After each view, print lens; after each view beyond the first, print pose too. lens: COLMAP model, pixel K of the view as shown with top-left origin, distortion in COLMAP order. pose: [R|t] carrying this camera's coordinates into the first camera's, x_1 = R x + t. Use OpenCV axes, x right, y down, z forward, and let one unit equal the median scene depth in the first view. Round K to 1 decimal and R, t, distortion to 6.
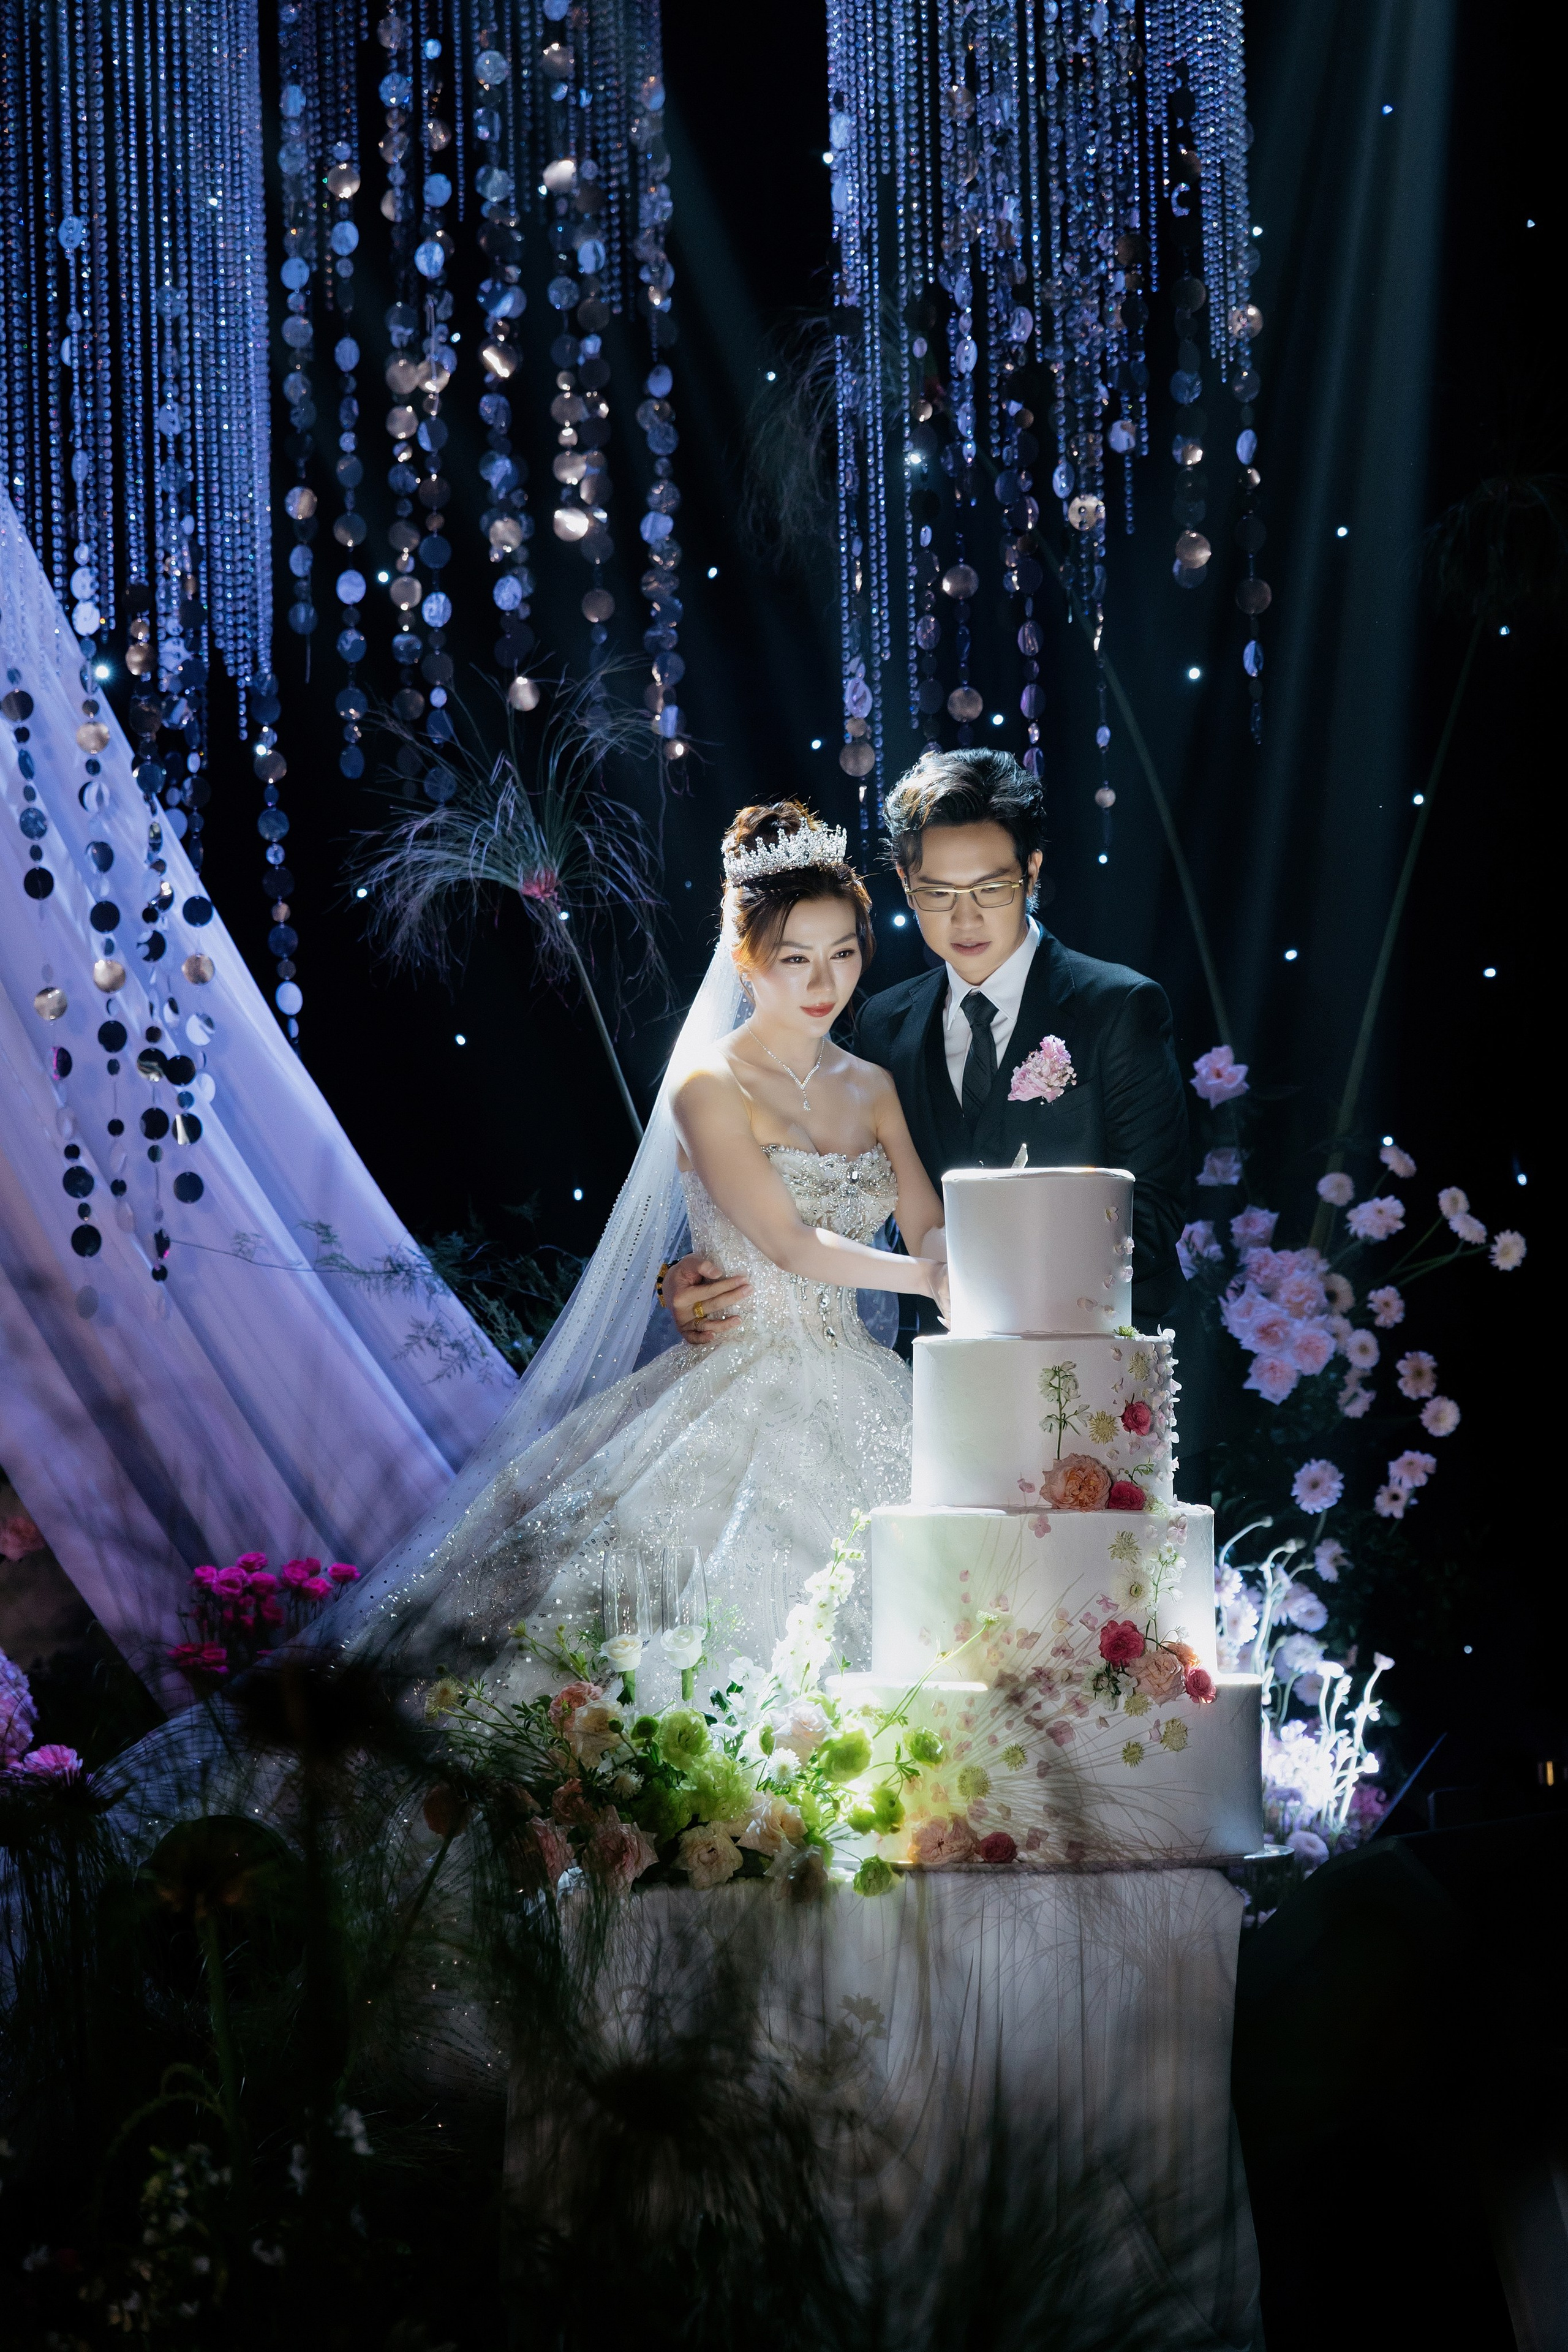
lens RADIAL K [[7886.2, 0, 784.0], [0, 7886.2, 1176.0], [0, 0, 1]] dist [0.004990, -1.350686]
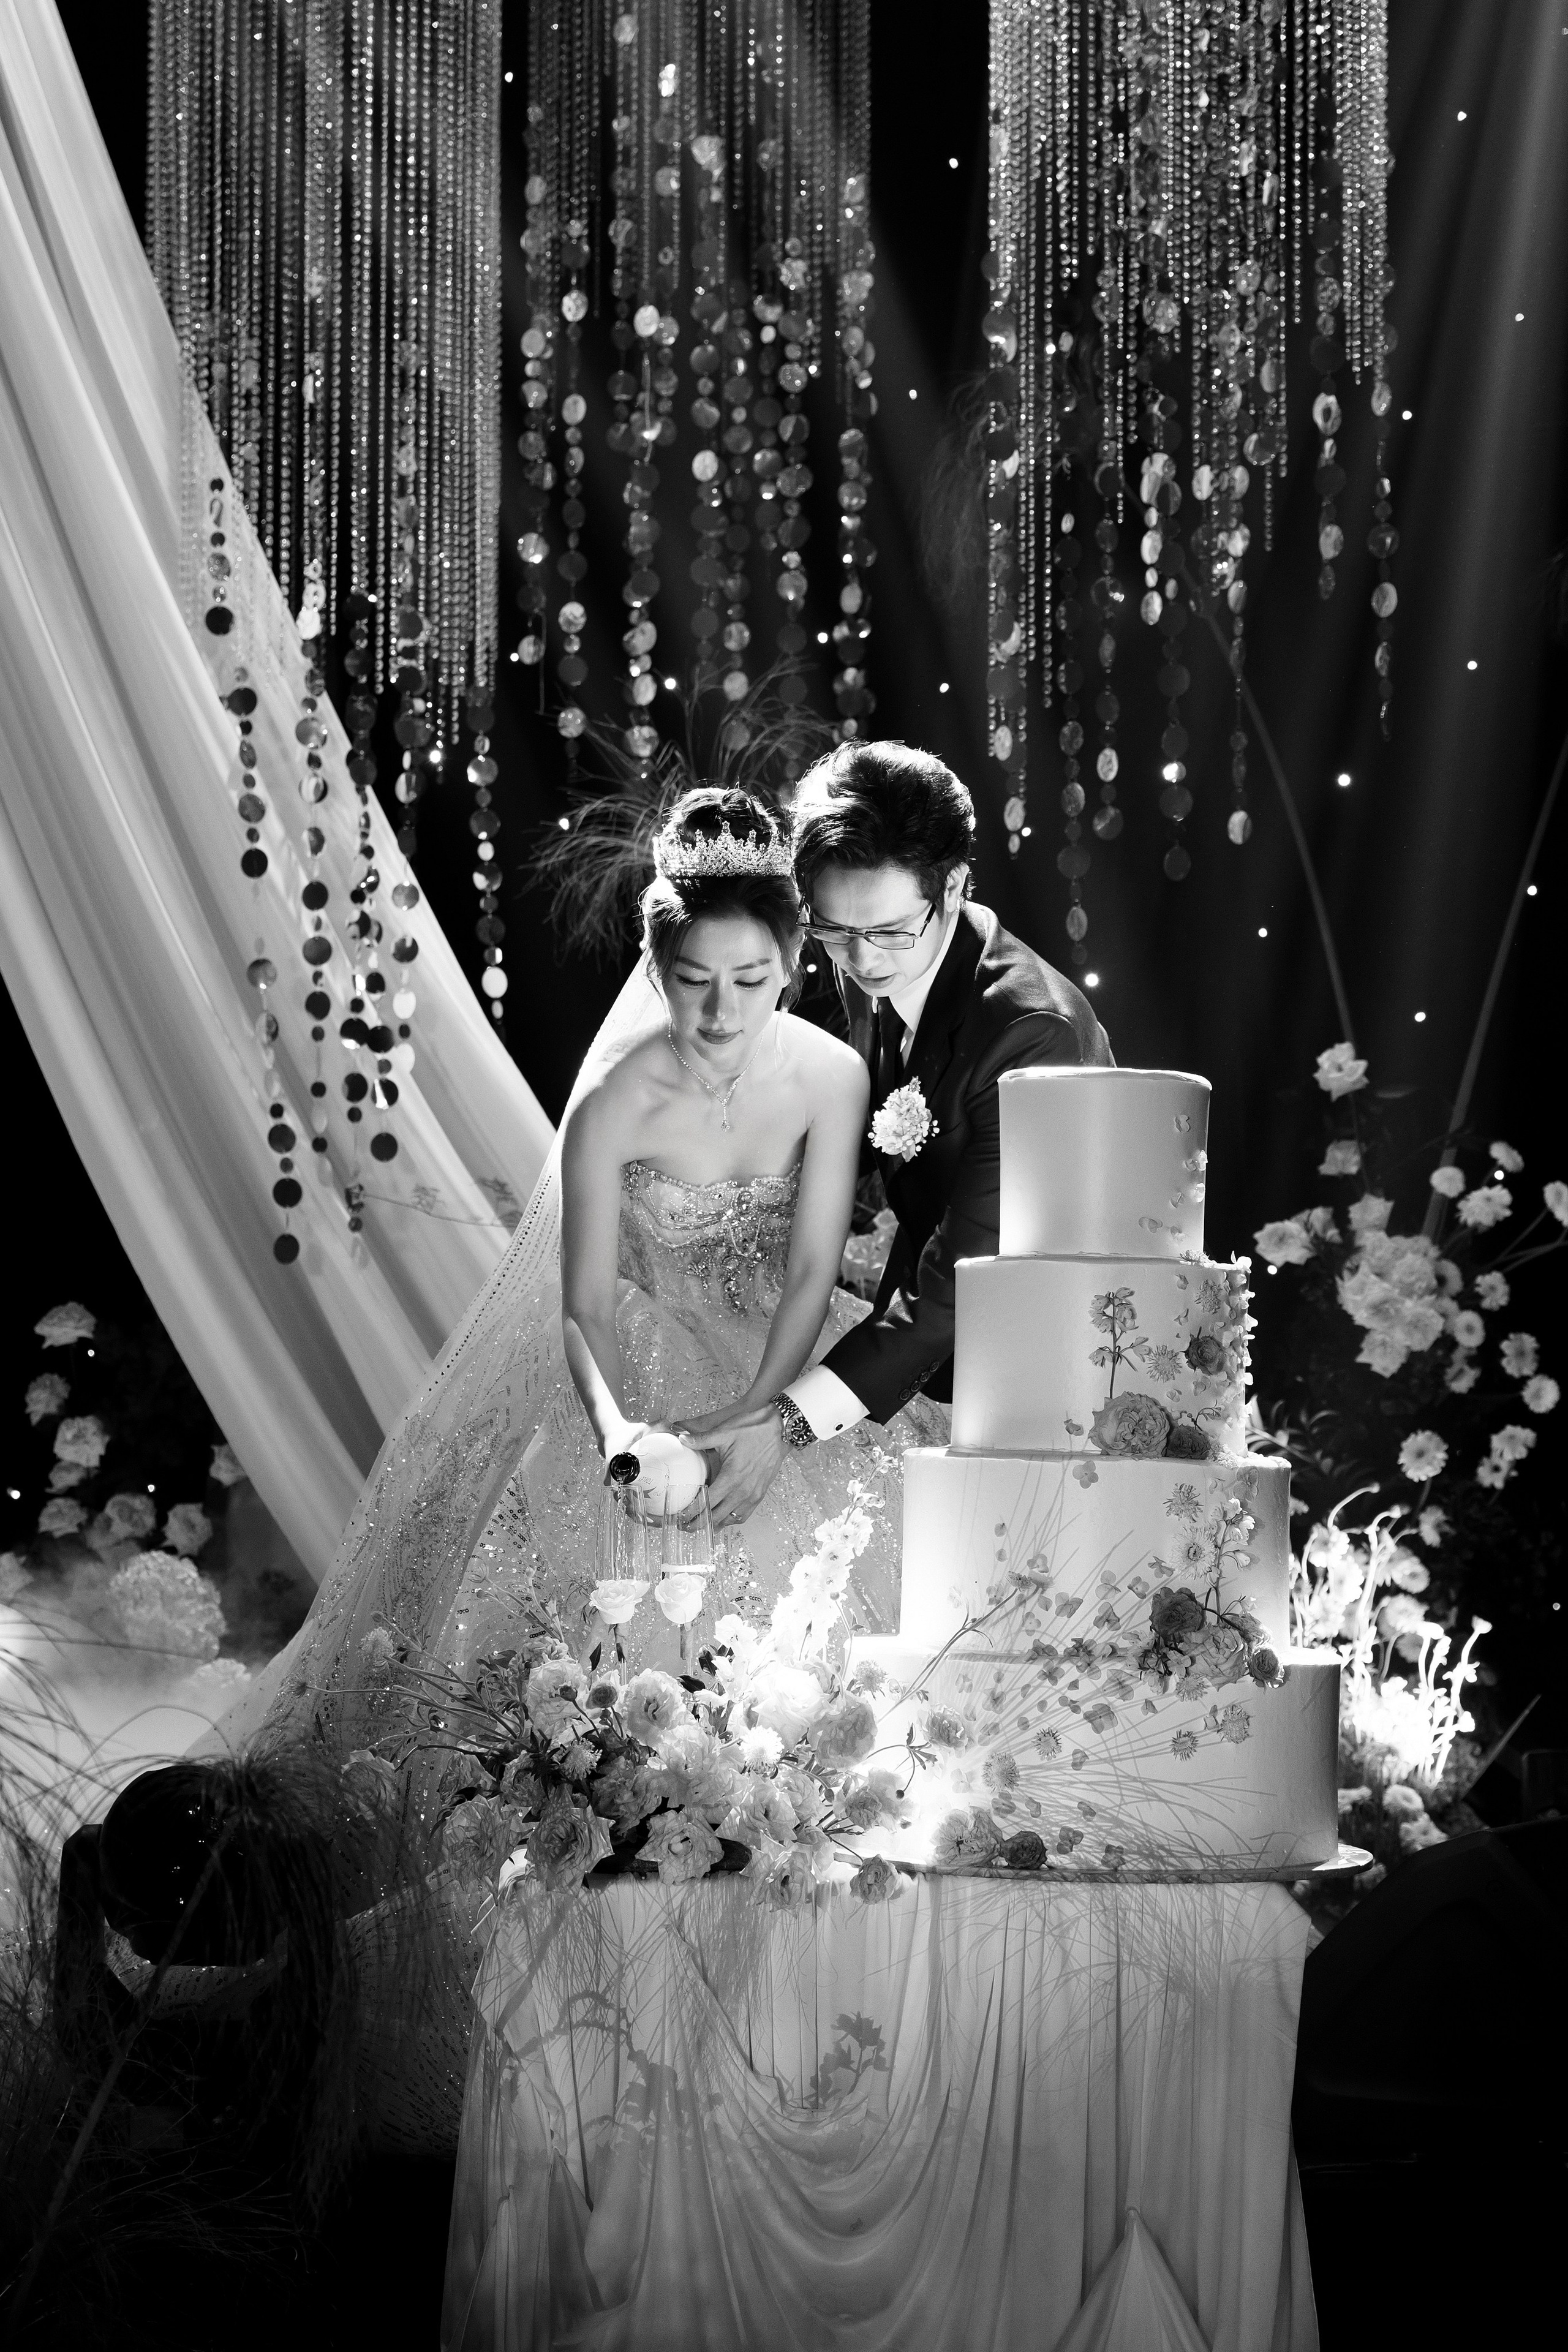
lens RADIAL K [[4643.9, 0, 792.7], [0, 4643.9, 1126.4], [0, 0, 1]] dist [0.023975, 0.040221]
pose [[0.996917, 0.027577, -0.073451, 0.027737], [-0.030033, 0.999019, -0.032550, 0.017898], [0.072481, 0.034656, 0.996767, 0.367810]]
